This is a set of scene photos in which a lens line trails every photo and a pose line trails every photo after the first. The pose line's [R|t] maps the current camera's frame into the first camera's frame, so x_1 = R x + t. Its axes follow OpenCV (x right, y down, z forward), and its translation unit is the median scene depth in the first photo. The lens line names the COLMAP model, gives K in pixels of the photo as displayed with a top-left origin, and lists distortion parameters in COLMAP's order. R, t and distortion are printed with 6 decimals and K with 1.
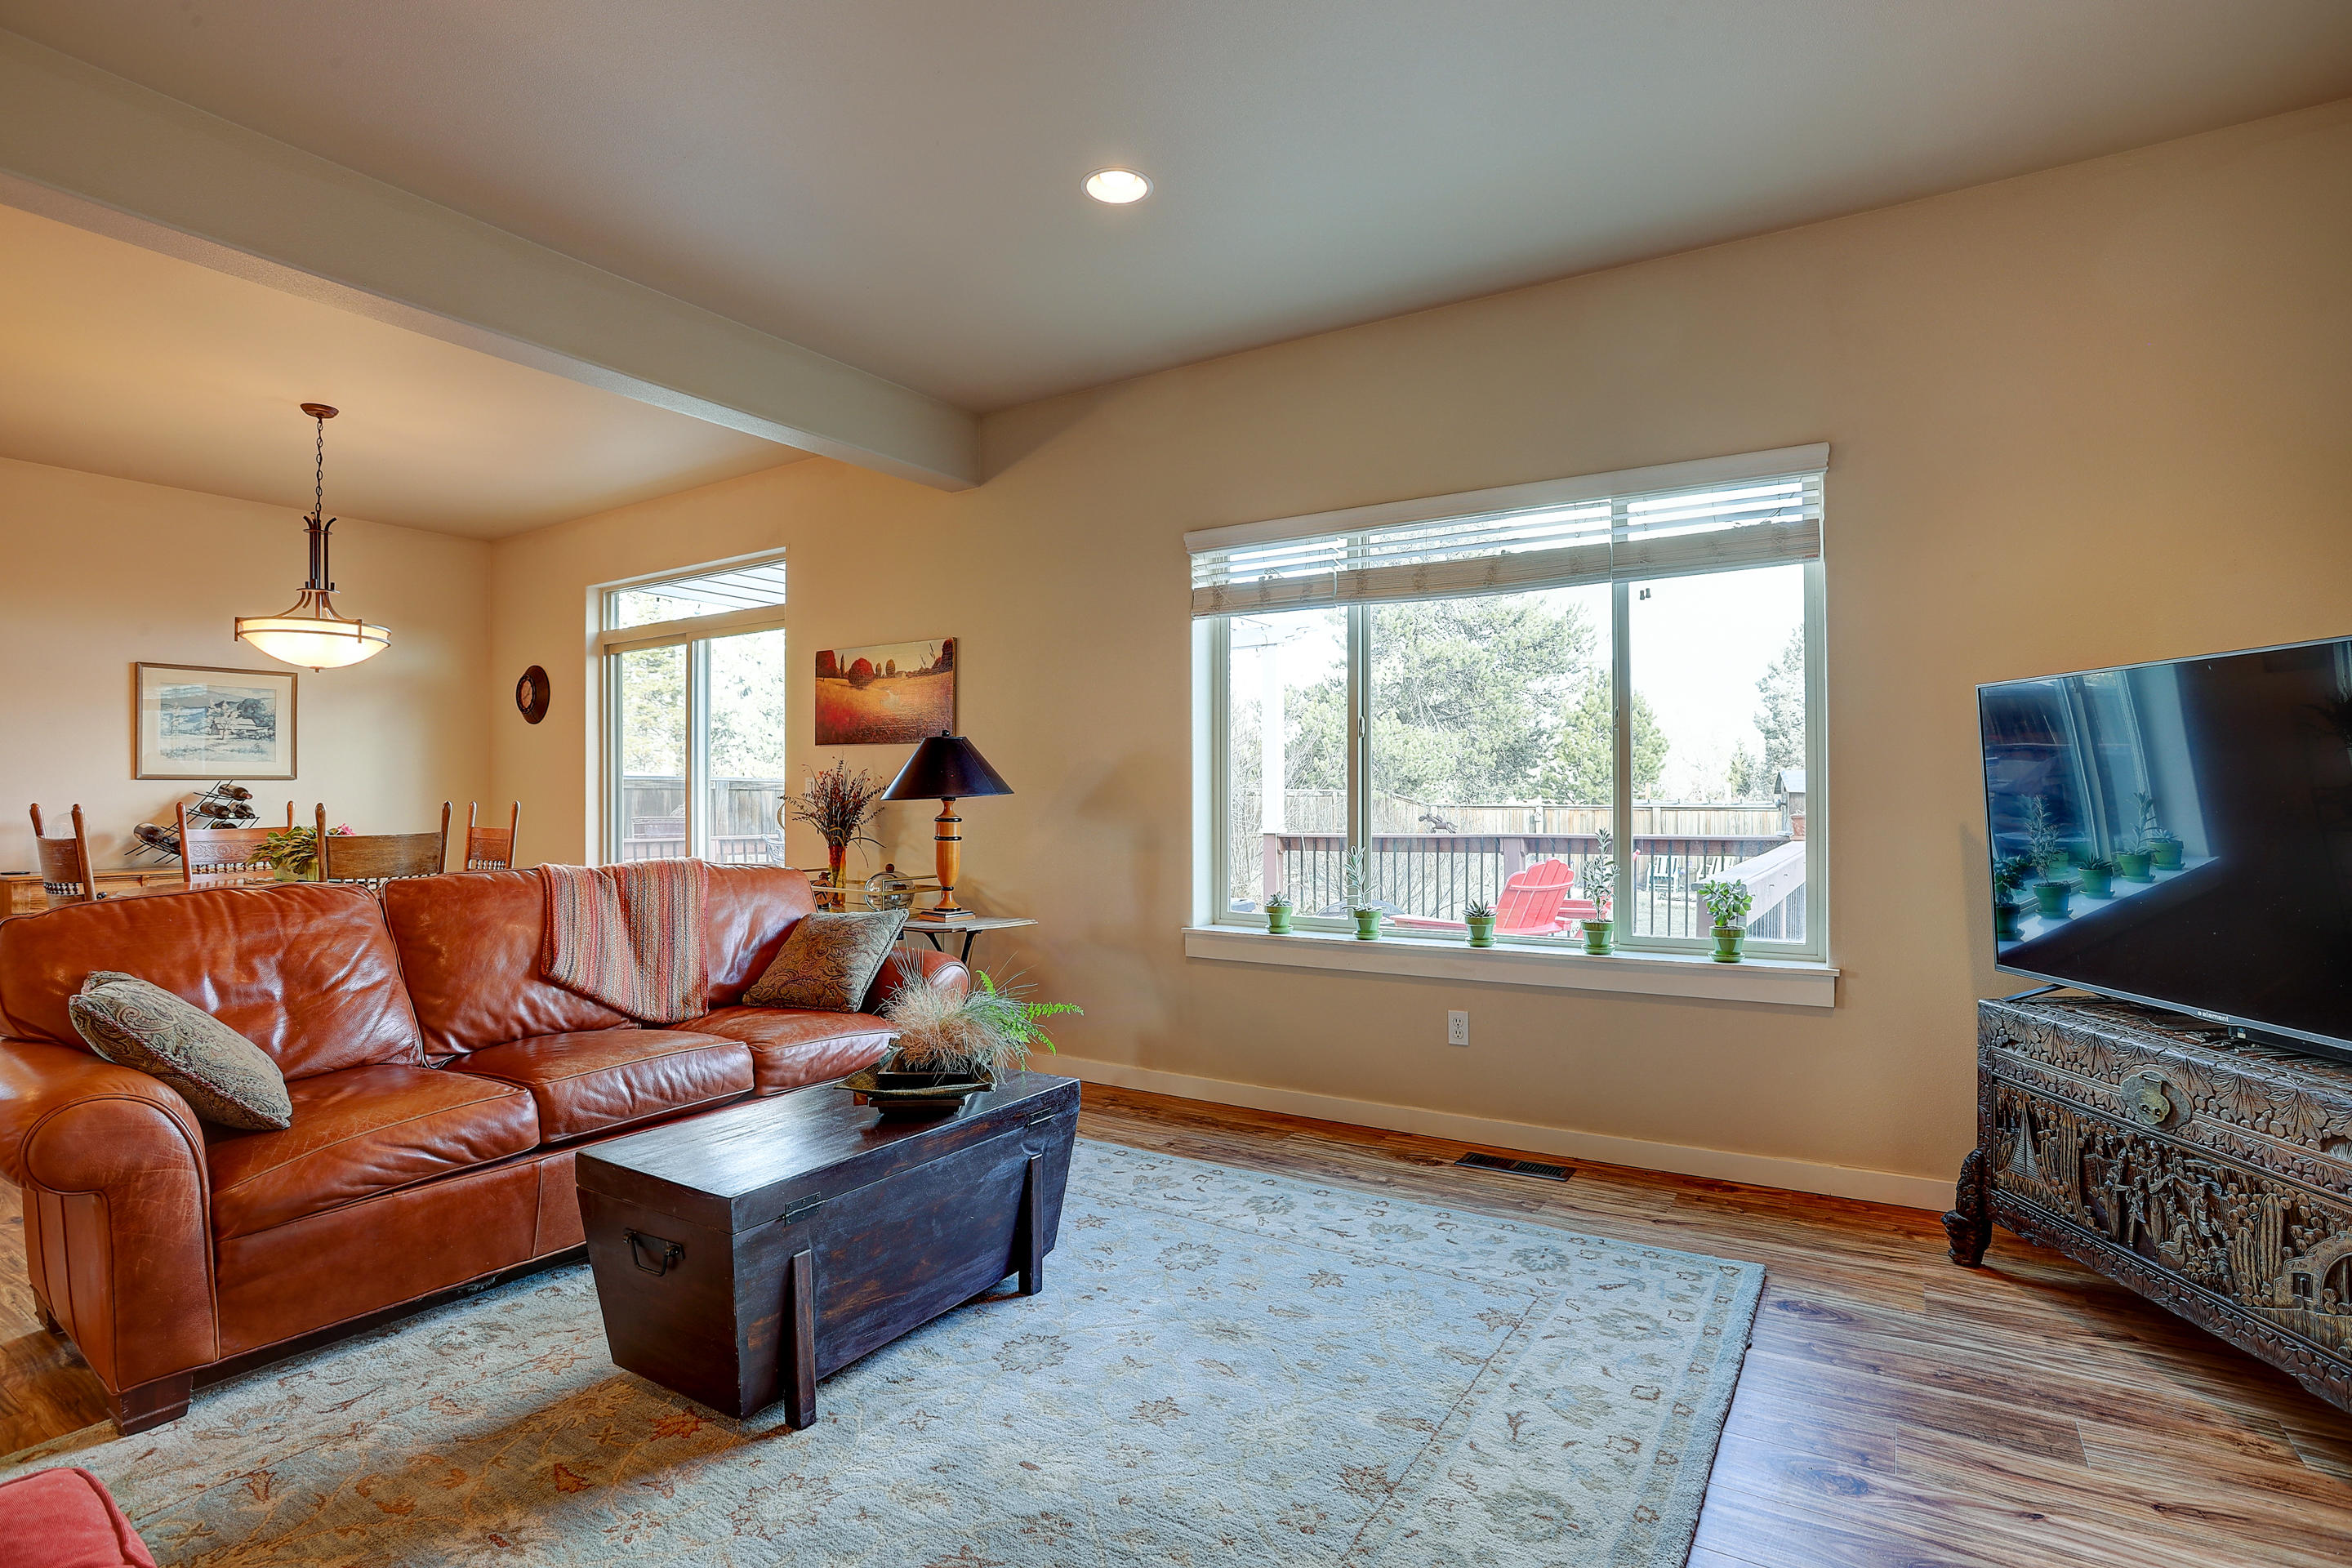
lens RADIAL K [[1146.9, 0, 1204.1], [0, 1146.9, 778.6], [0, 0, 1]] dist [-0.055597, 0.016886]
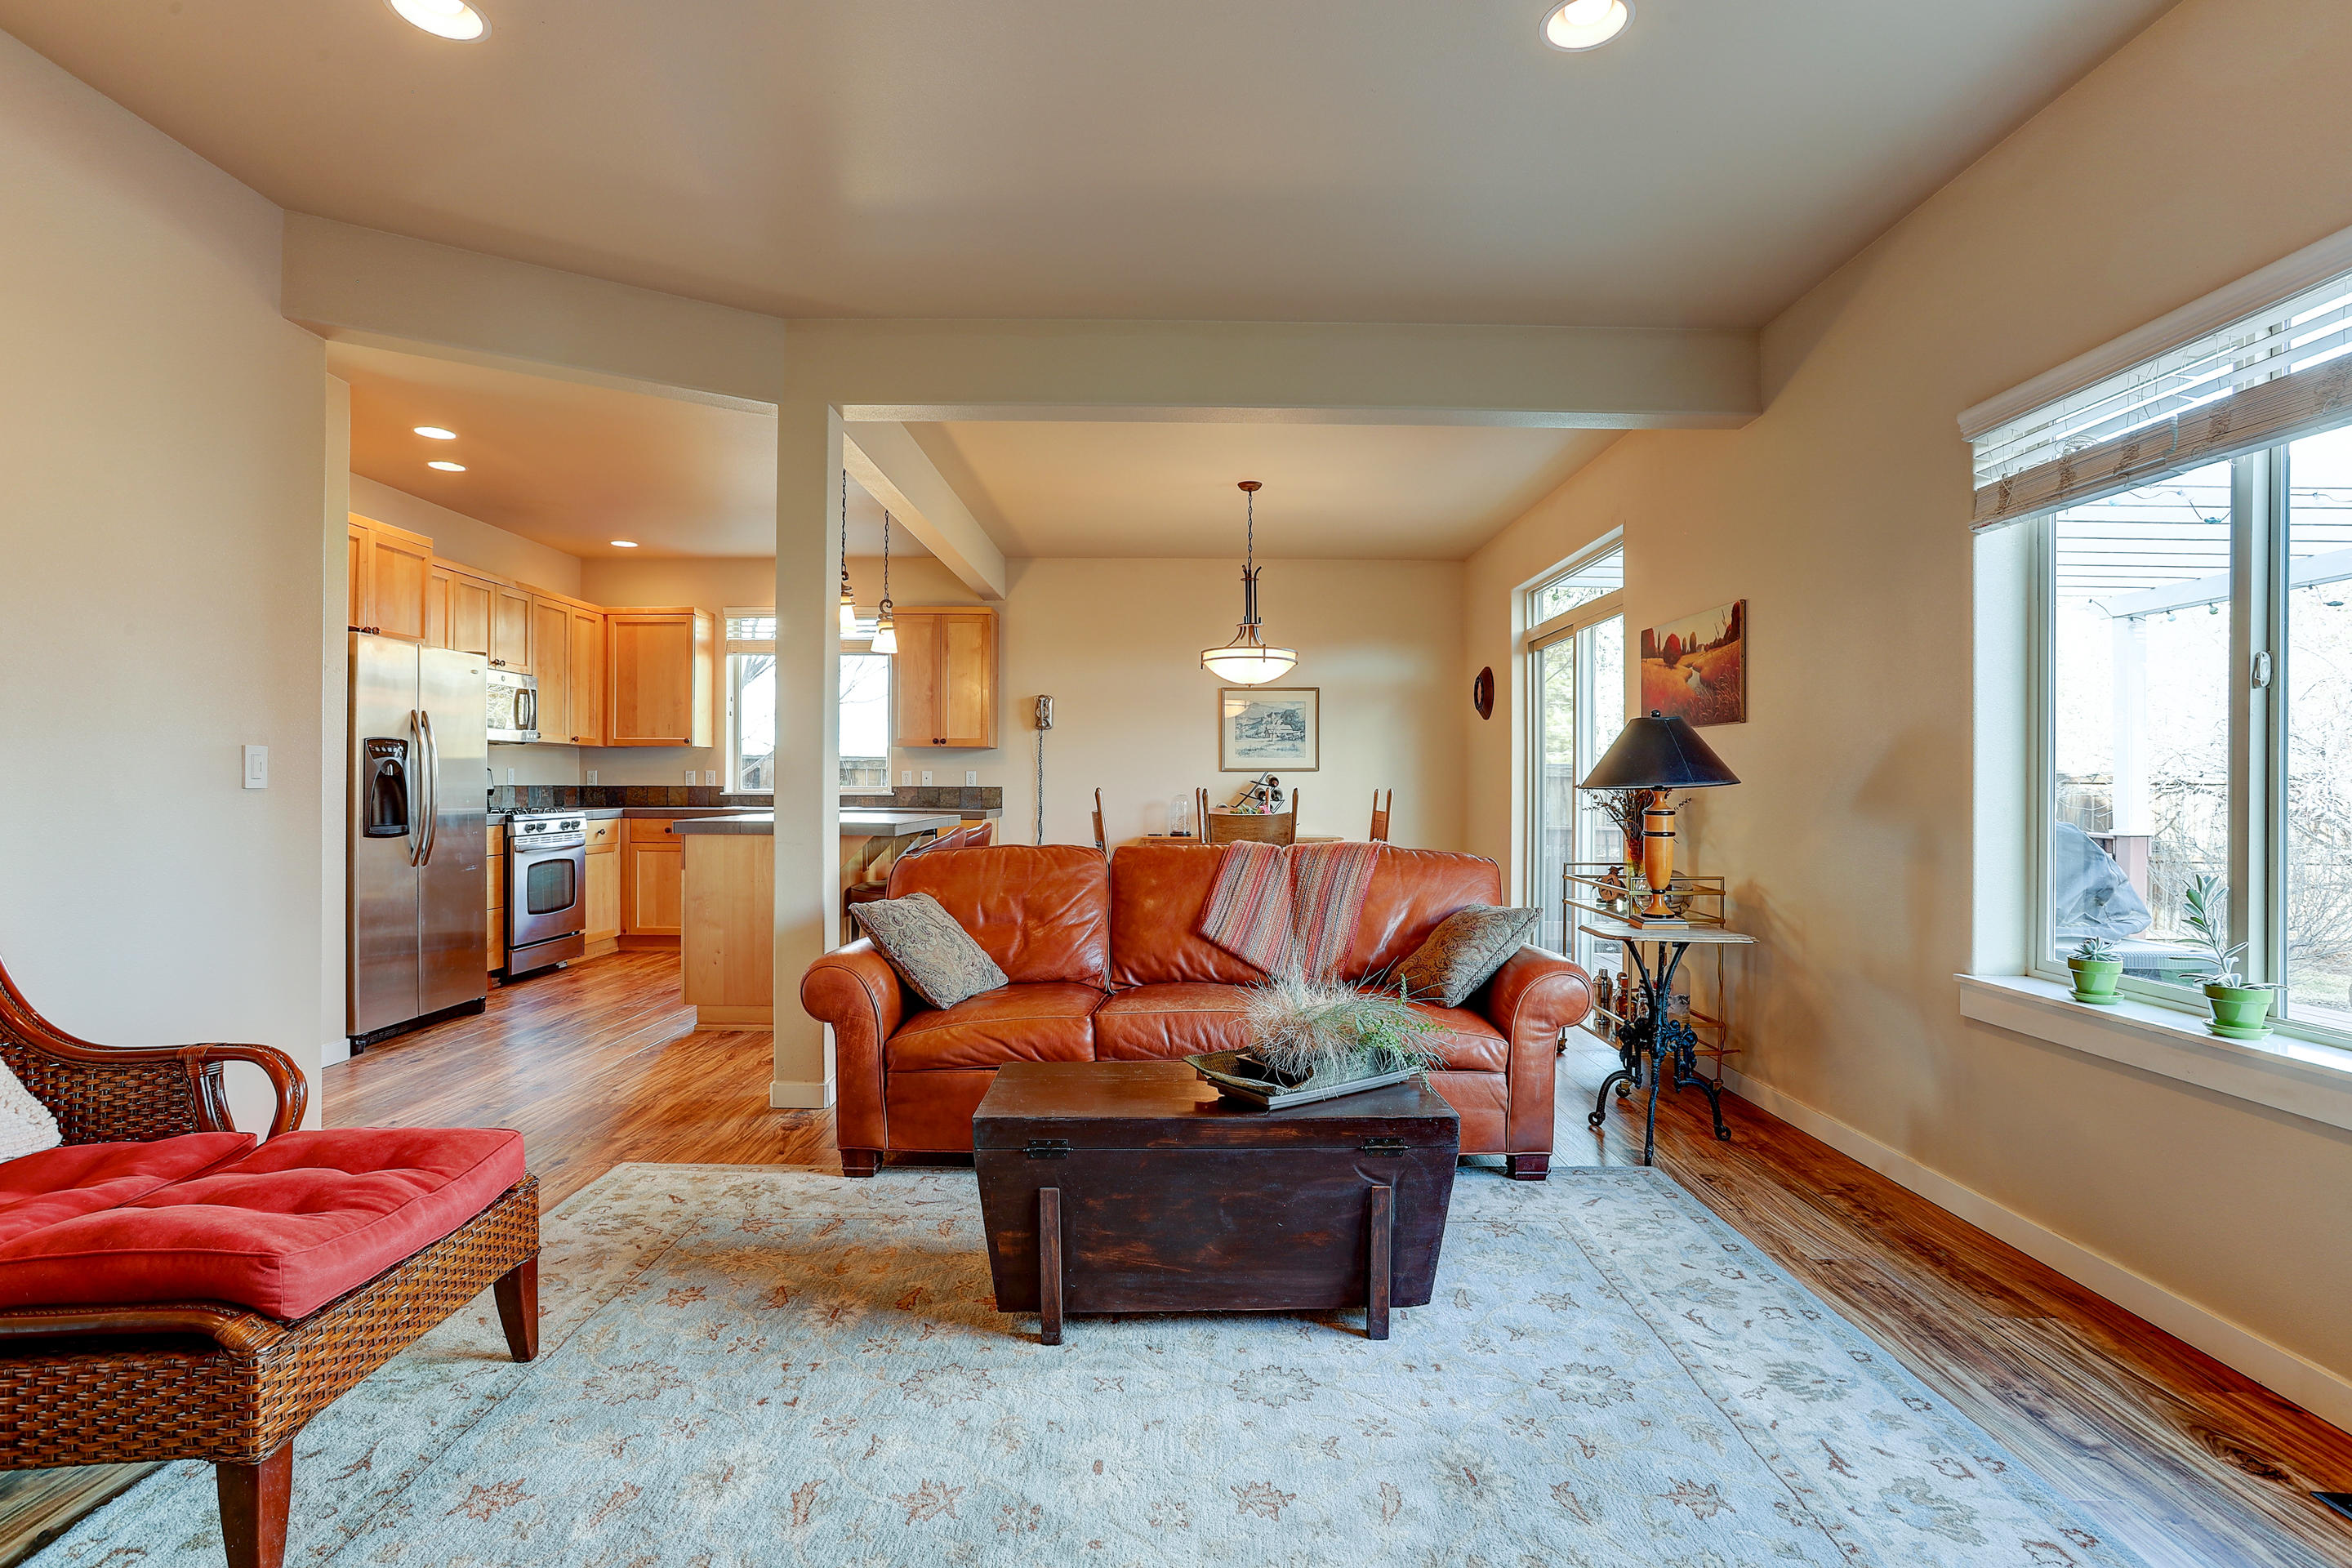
lens RADIAL K [[1146.9, 0, 1189.5], [0, 1146.9, 775.6], [0, 0, 1]] dist [-0.055597, 0.016886]
pose [[0.538269, -0.001543, -0.842772, 0.333646], [0.006430, 0.999977, 0.002276, 0.003654], [0.842748, -0.006644, 0.538267, 0.254383]]
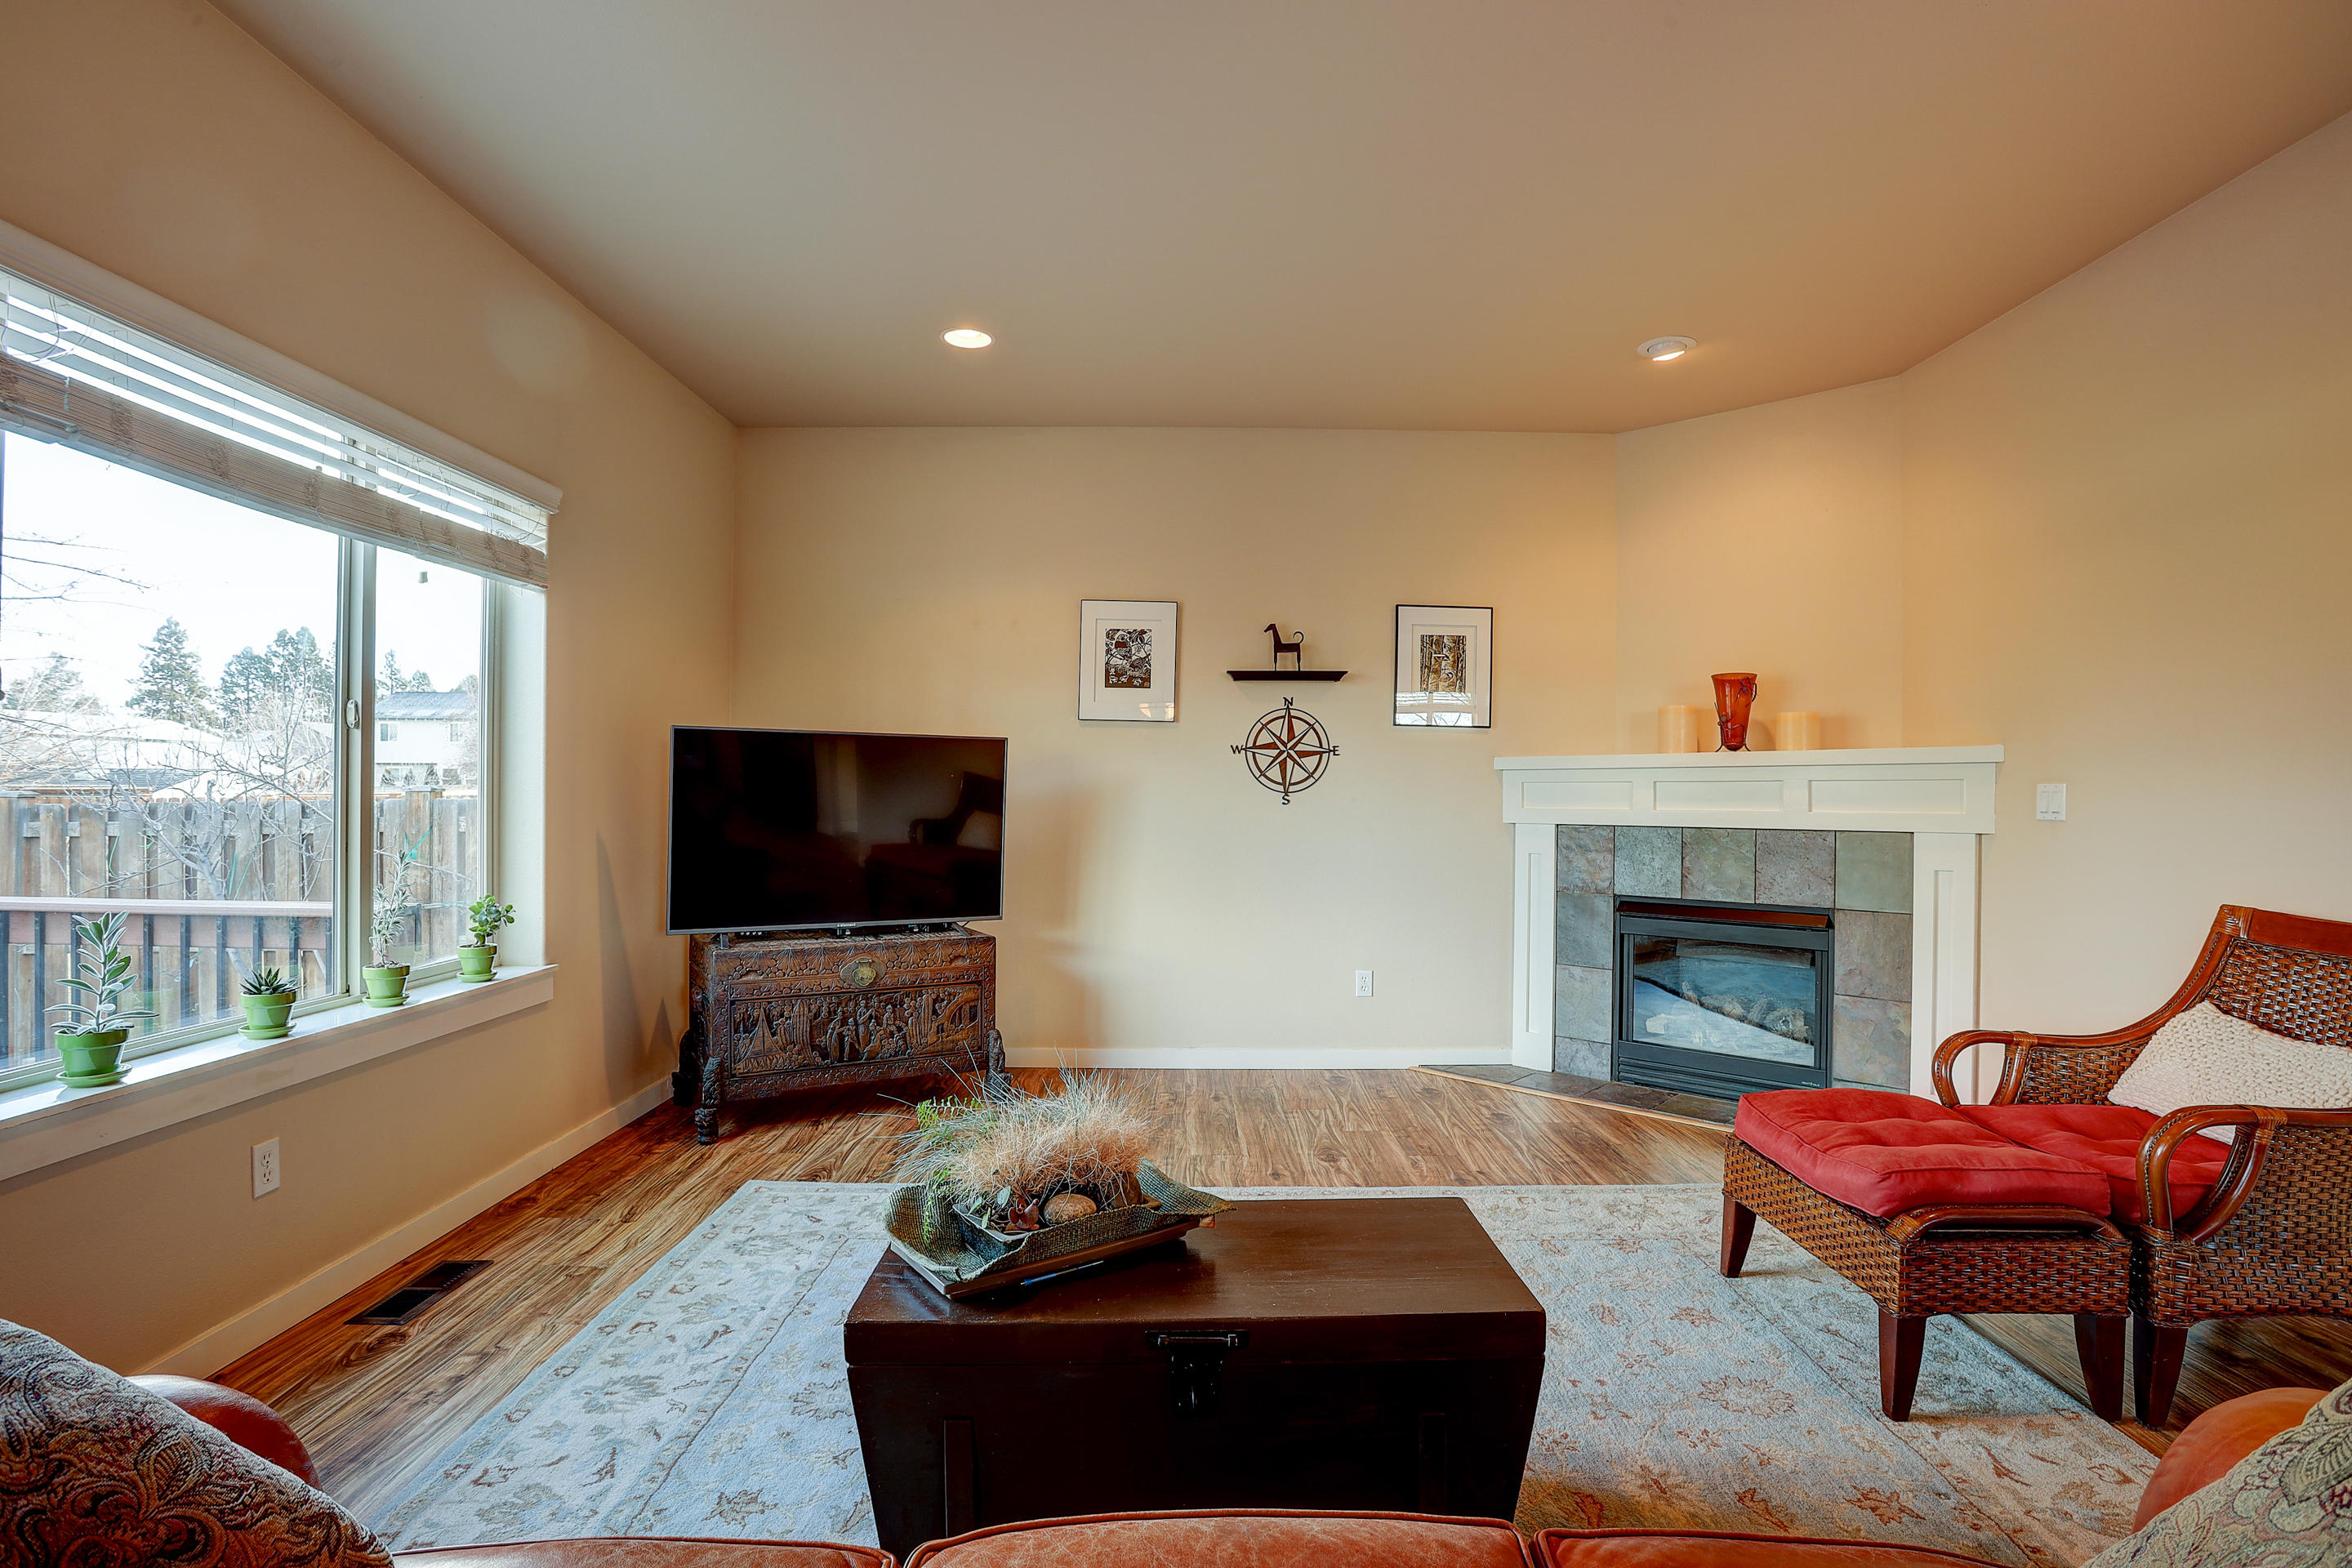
lens RADIAL K [[1146.9, 0, 1181.3], [0, 1146.9, 792.1], [0, 0, 1]] dist [-0.055597, 0.016886]
pose [[-0.520893, -0.001399, 0.853621, -0.562575], [-0.017334, 0.999810, -0.008939, -0.000534], [-0.853446, -0.019453, -0.520818, 0.839933]]
